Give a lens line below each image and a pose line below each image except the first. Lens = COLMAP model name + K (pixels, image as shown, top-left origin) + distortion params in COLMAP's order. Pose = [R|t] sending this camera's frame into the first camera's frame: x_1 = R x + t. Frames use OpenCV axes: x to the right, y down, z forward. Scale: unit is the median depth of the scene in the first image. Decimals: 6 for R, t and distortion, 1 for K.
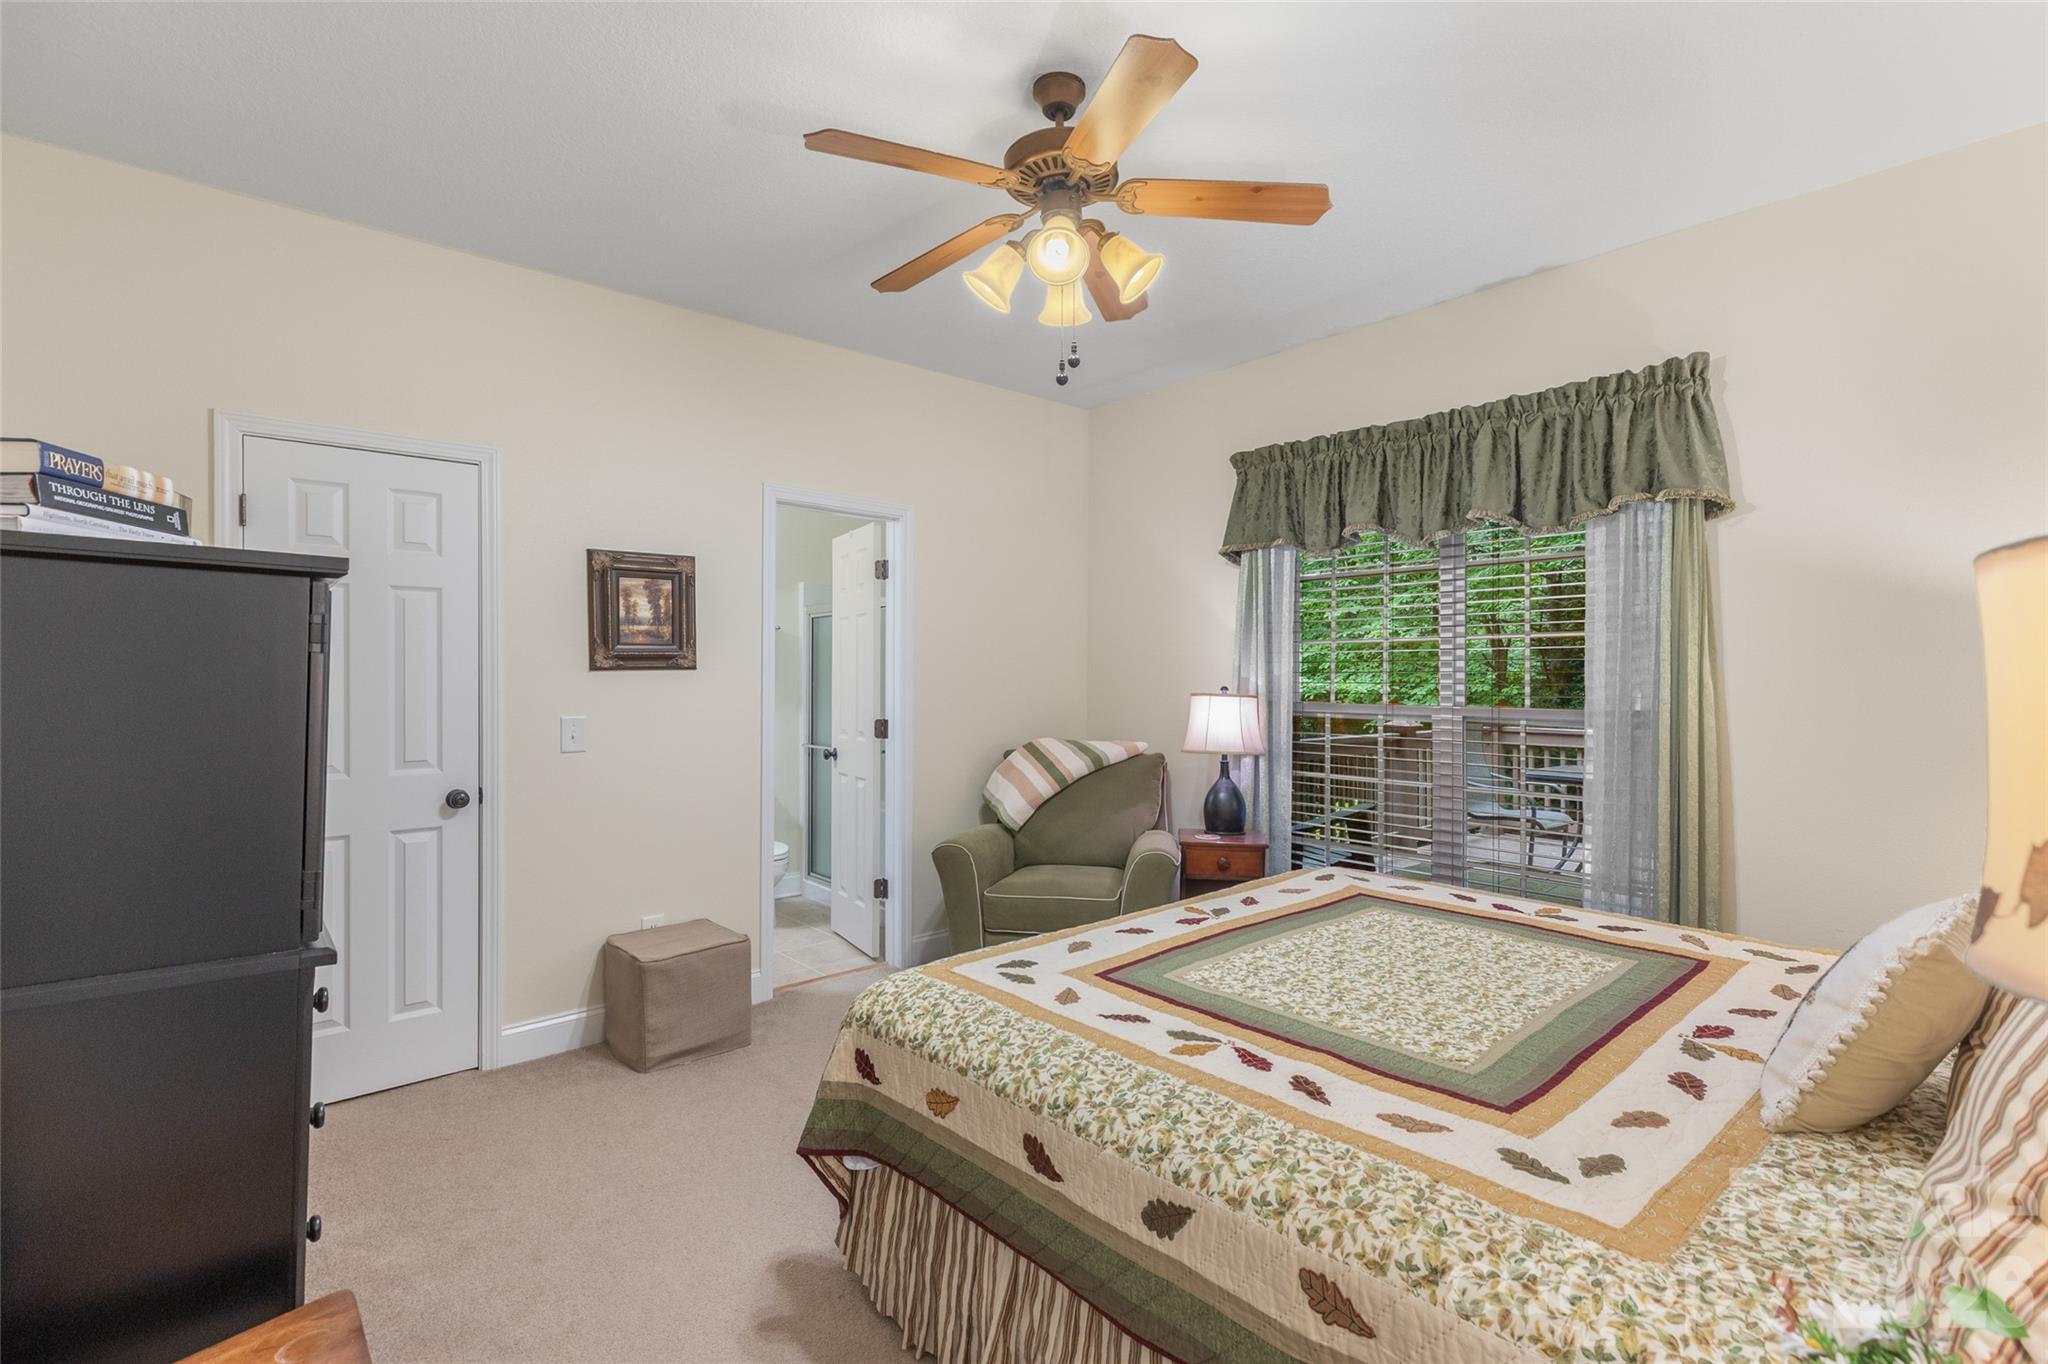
lens RADIAL K [[931.1, 0, 1024.0], [0, 931.1, 682.0], [0, 0, 1]] dist [0.004077, 0.000325]
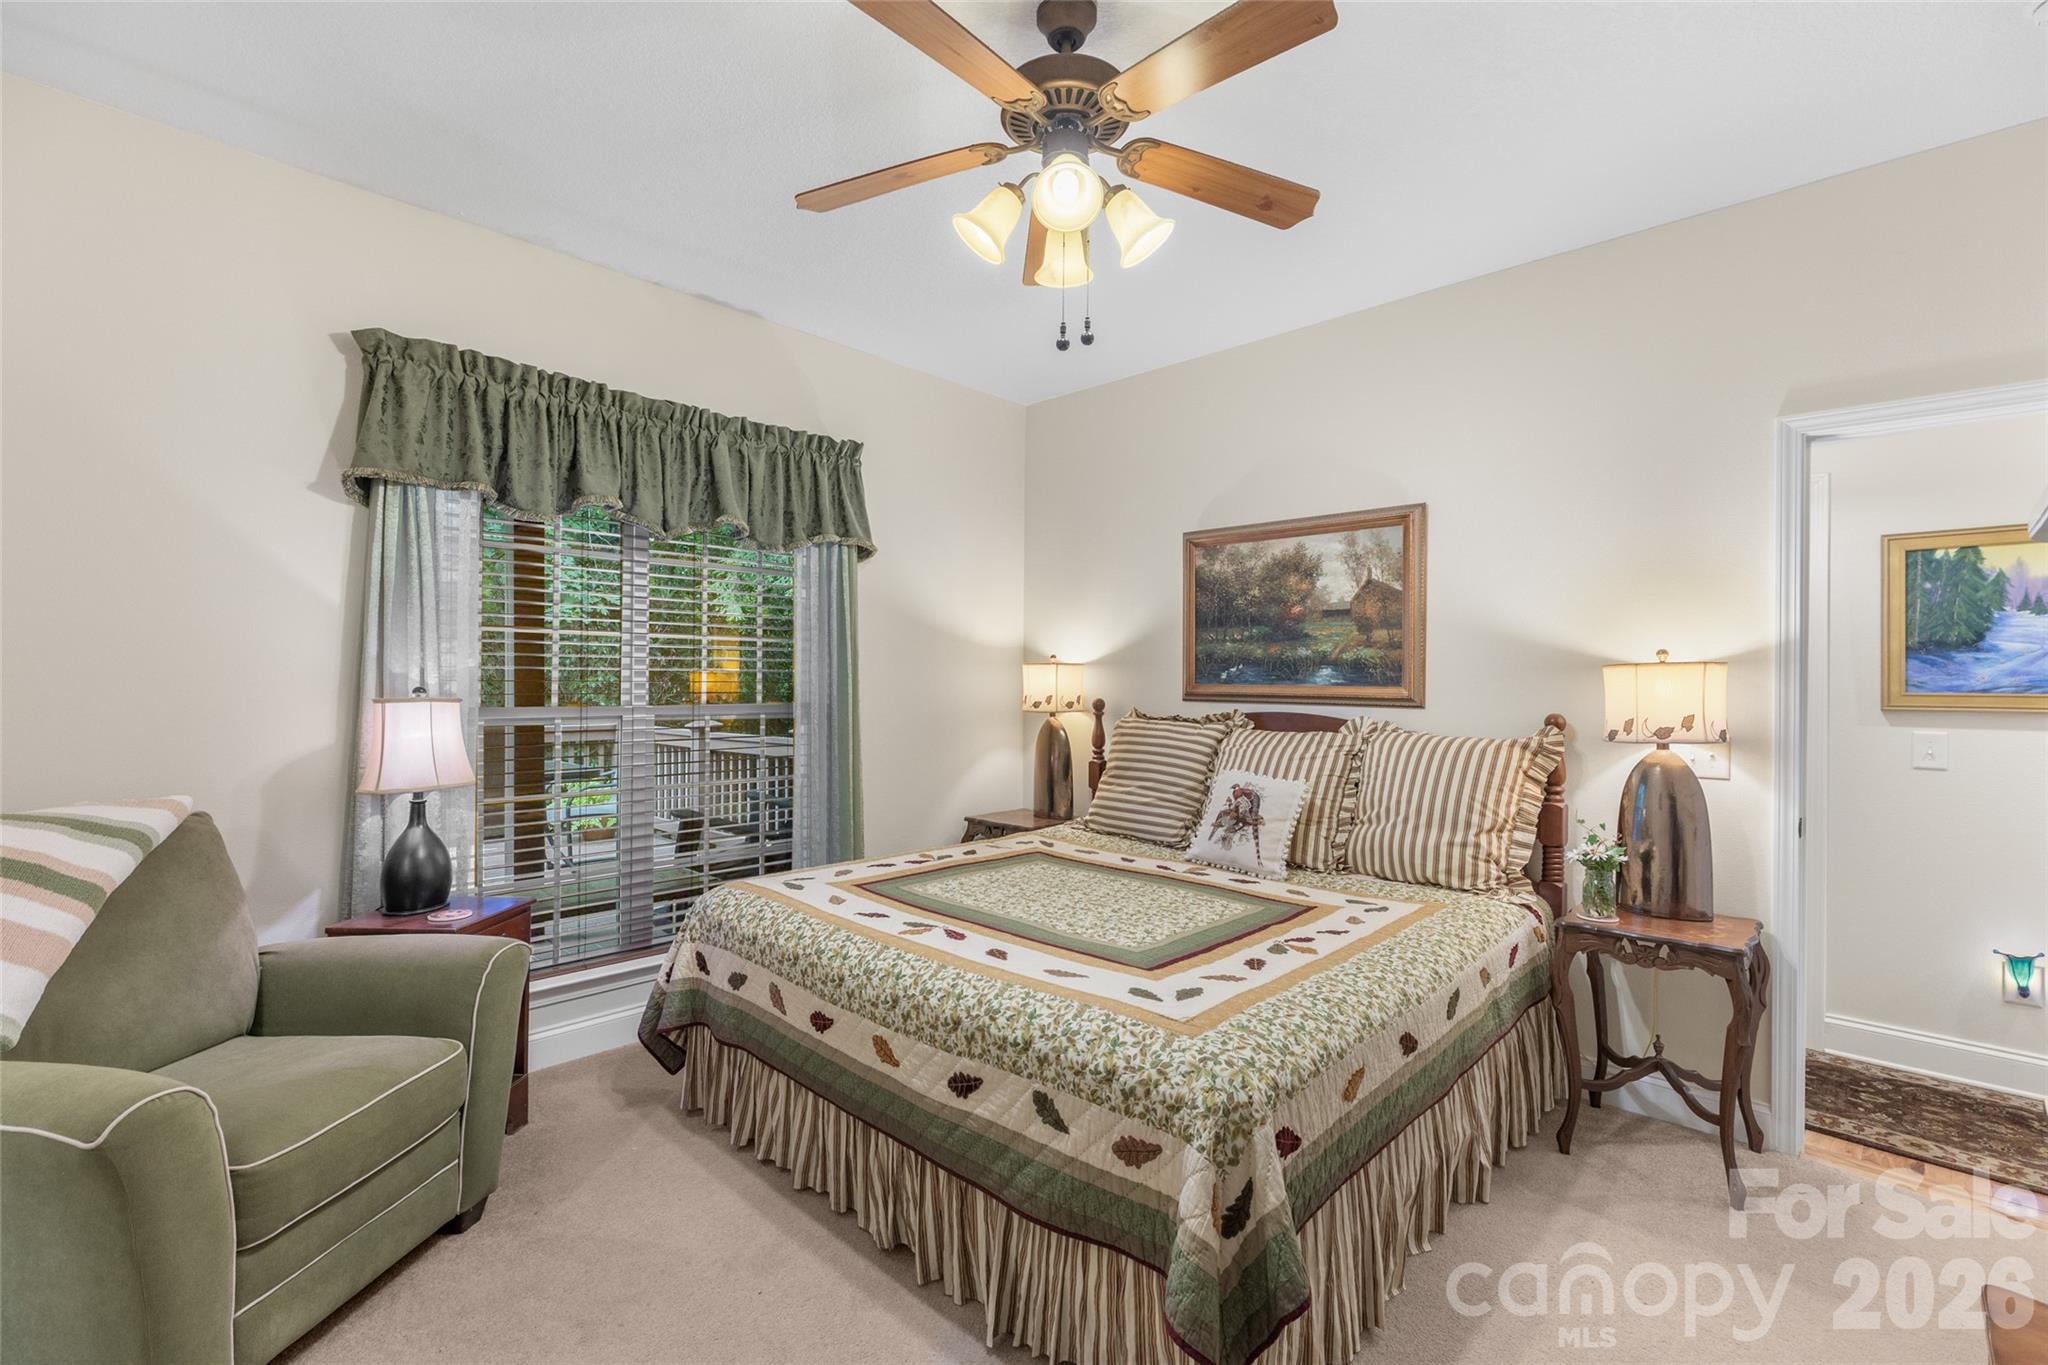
lens RADIAL K [[915.2, 0, 1019.0], [0, 915.2, 671.7], [0, 0, 1]] dist [0.004891, 0.000238]
pose [[-0.077631, 0.004571, 0.996972, -0.829412], [-0.001486, 0.999988, -0.004700, -0.006526], [-0.996981, -0.001847, -0.077623, 1.112130]]
